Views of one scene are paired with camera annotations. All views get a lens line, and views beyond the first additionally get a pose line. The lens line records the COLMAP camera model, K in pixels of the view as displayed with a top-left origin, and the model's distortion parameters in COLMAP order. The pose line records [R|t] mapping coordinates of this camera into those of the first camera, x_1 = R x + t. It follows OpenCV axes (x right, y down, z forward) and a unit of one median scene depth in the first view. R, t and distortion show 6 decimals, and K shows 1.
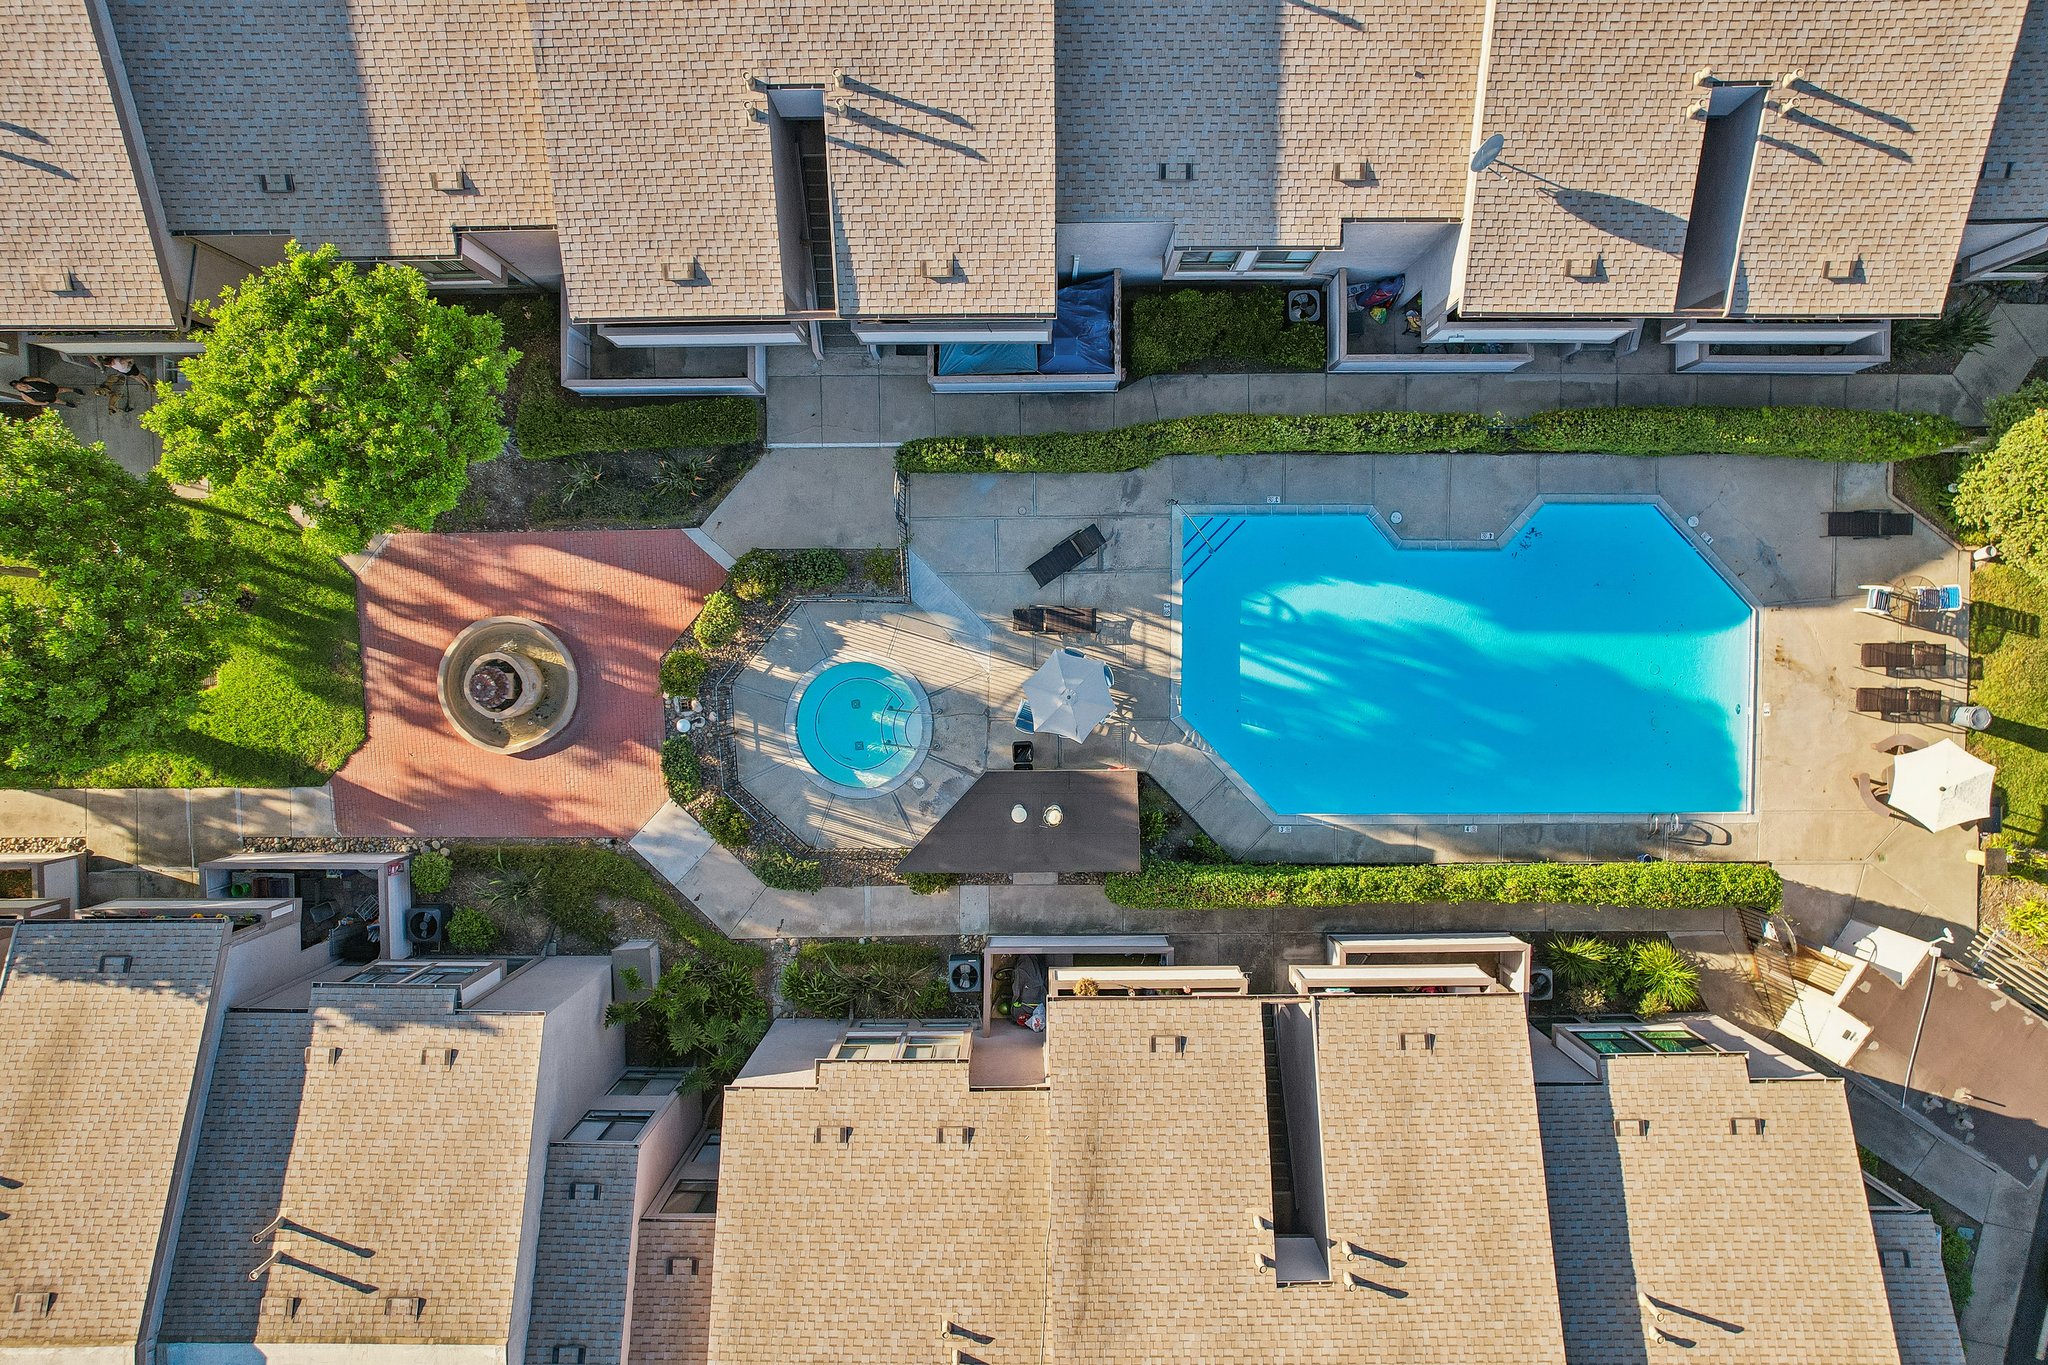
lens RADIAL K [[1308.4, 0, 1032.2], [0, 1308.4, 694.0], [0, 0, 1]] dist [-0.071402, 0.062512]
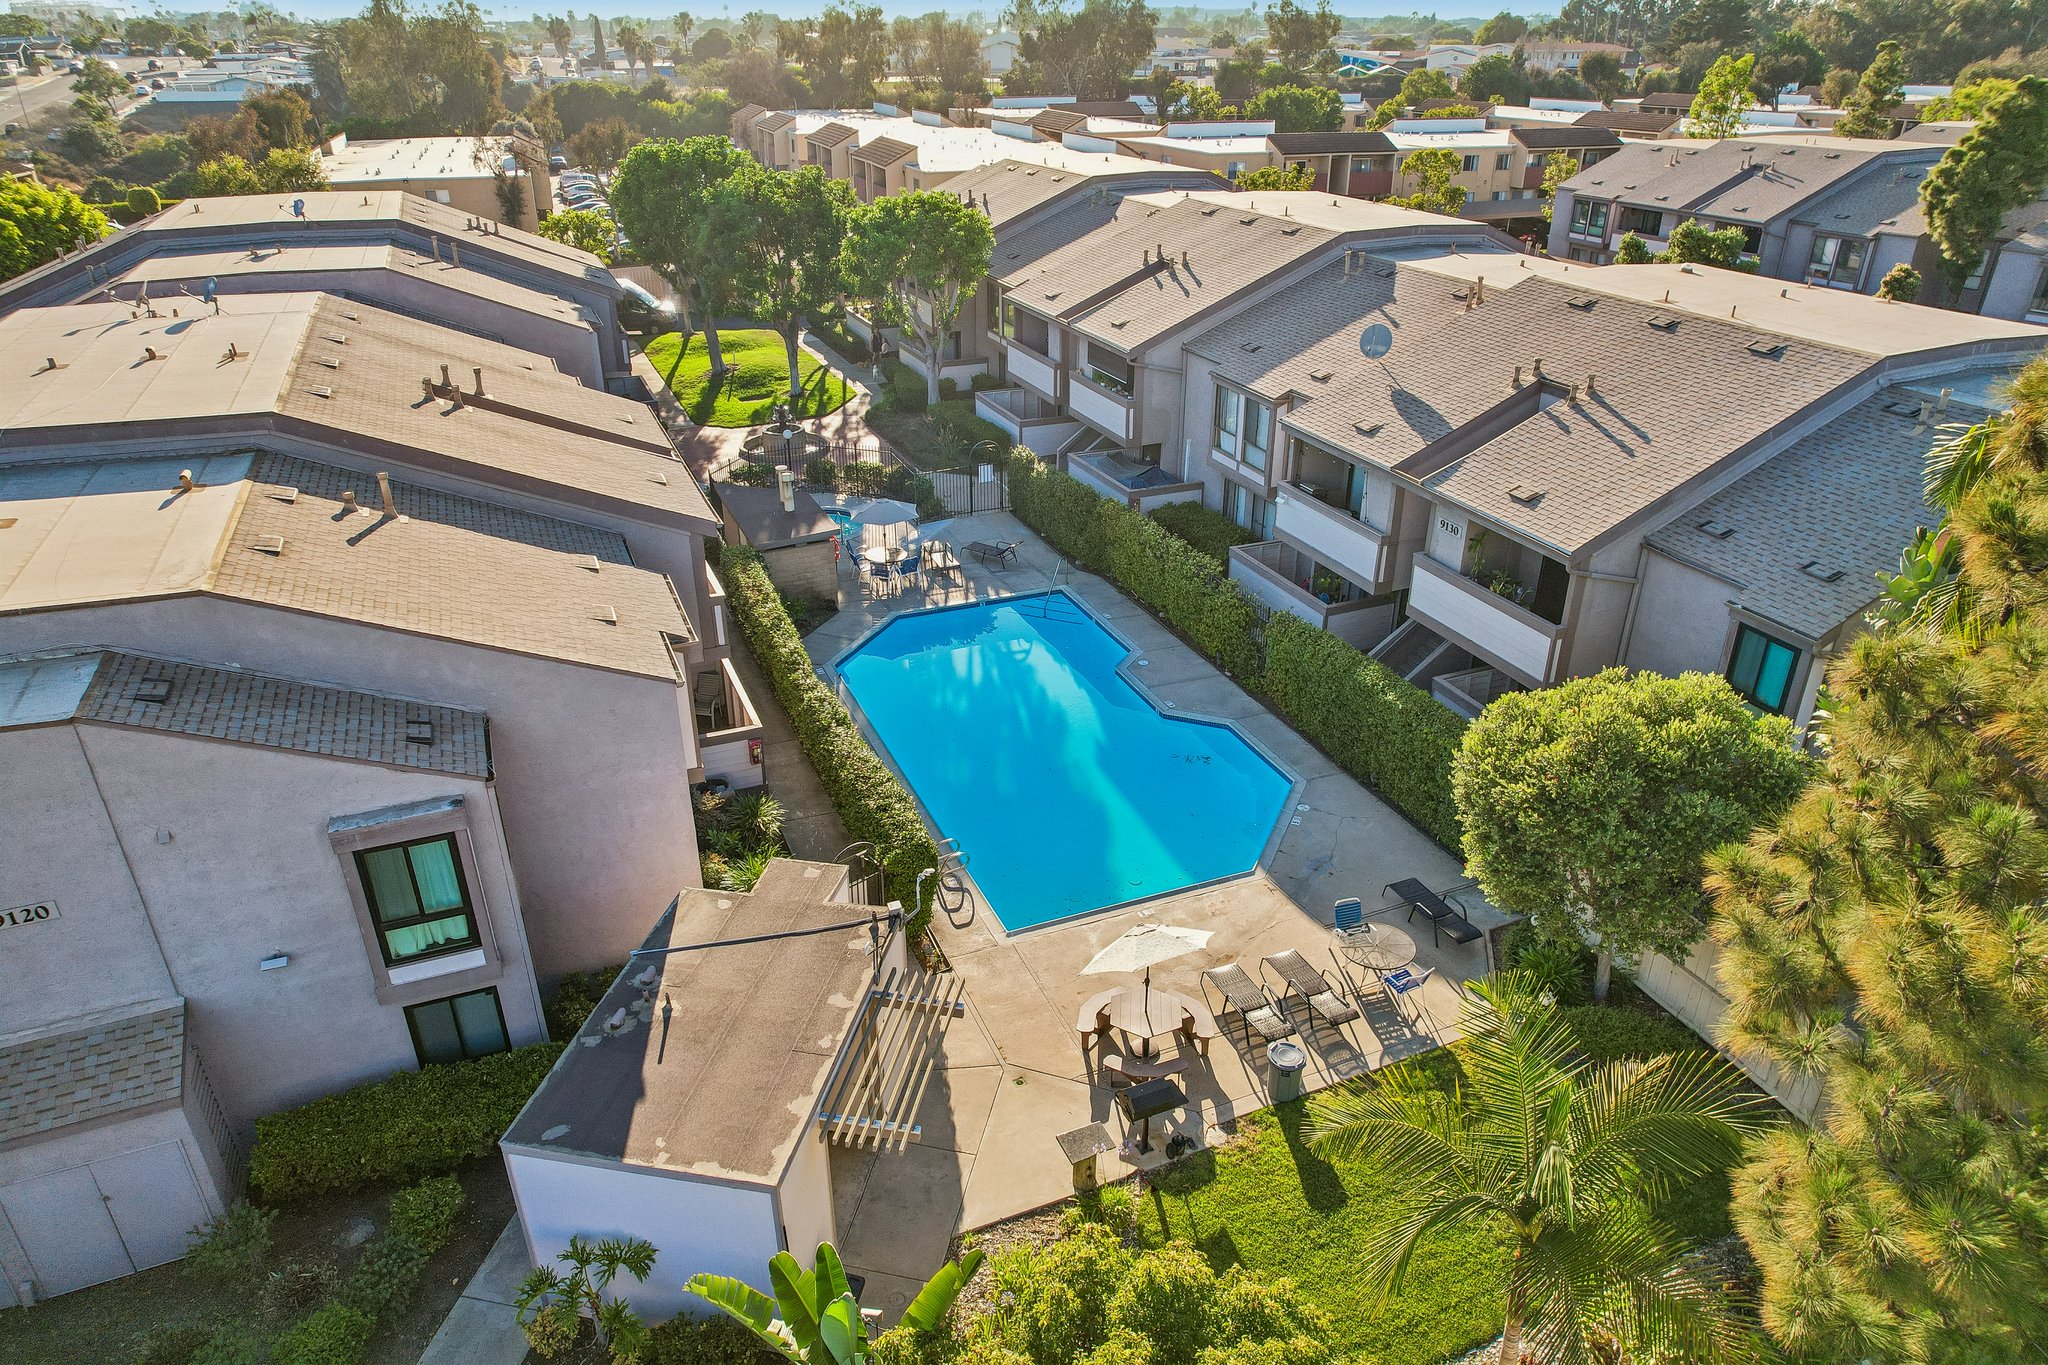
lens RADIAL K [[1308.4, 0, 1018.9], [0, 1308.4, 686.4], [0, 0, 1]] dist [-0.071402, 0.062512]
pose [[0.375340, 0.429550, -0.821345, 1.307400], [-0.926095, 0.137182, -0.351466, 0.382962], [-0.038299, 0.892563, 0.449294, 0.667619]]
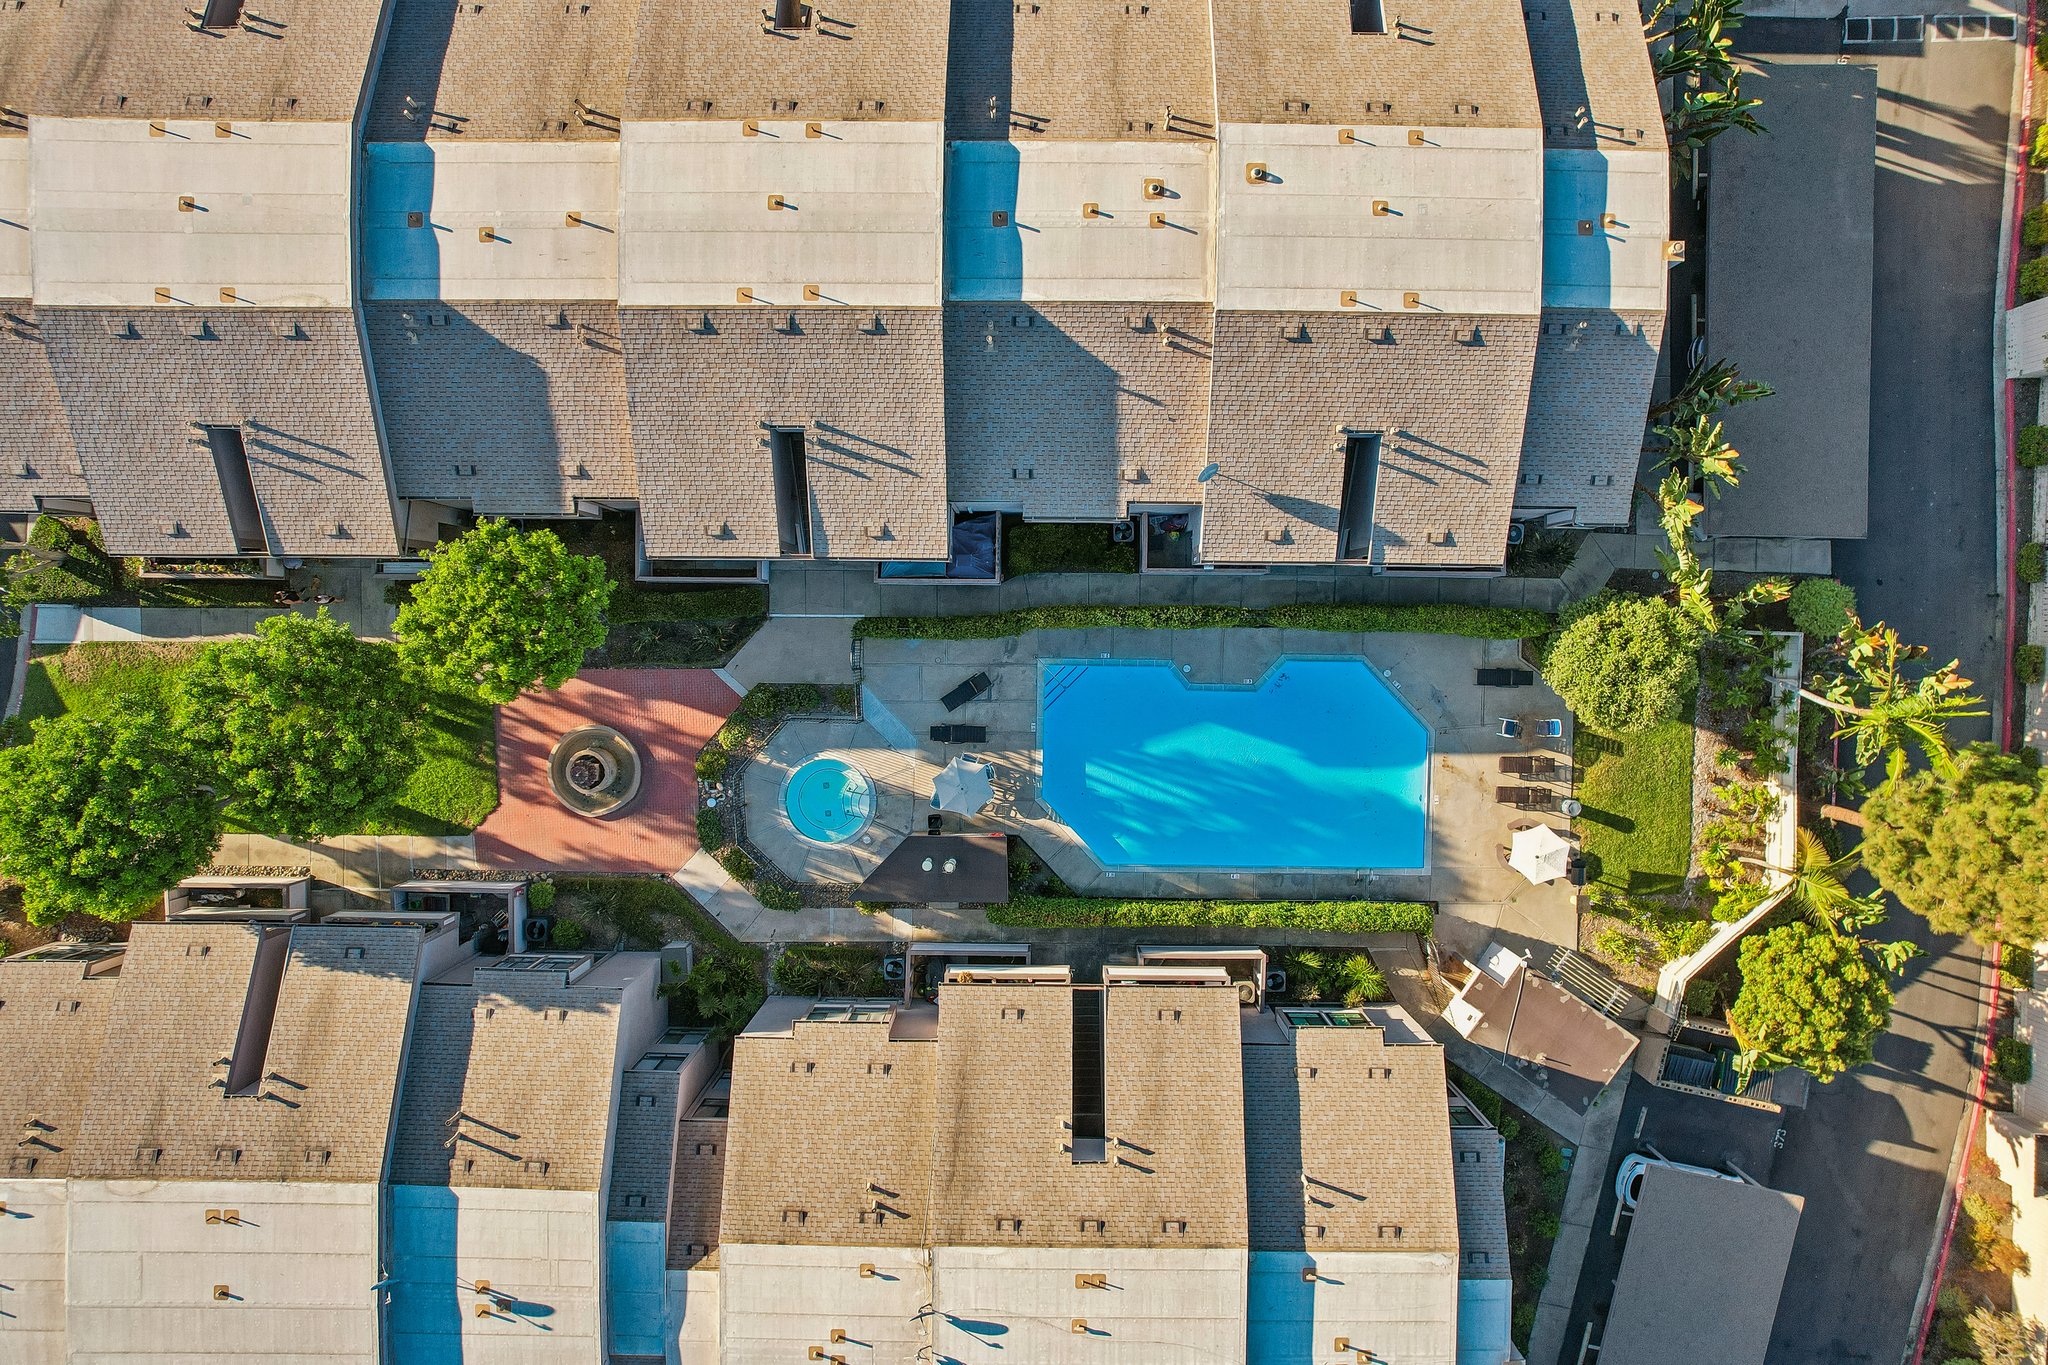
lens RADIAL K [[1308.4, 0, 1043.2], [0, 1308.4, 675.7], [0, 0, 1]] dist [-0.071402, 0.062512]
pose [[0.999883, 0.015239, 0.001234, 0.131390], [-0.015227, 0.999844, -0.008998, -0.130549], [-0.001371, 0.008978, 0.999959, -0.593010]]
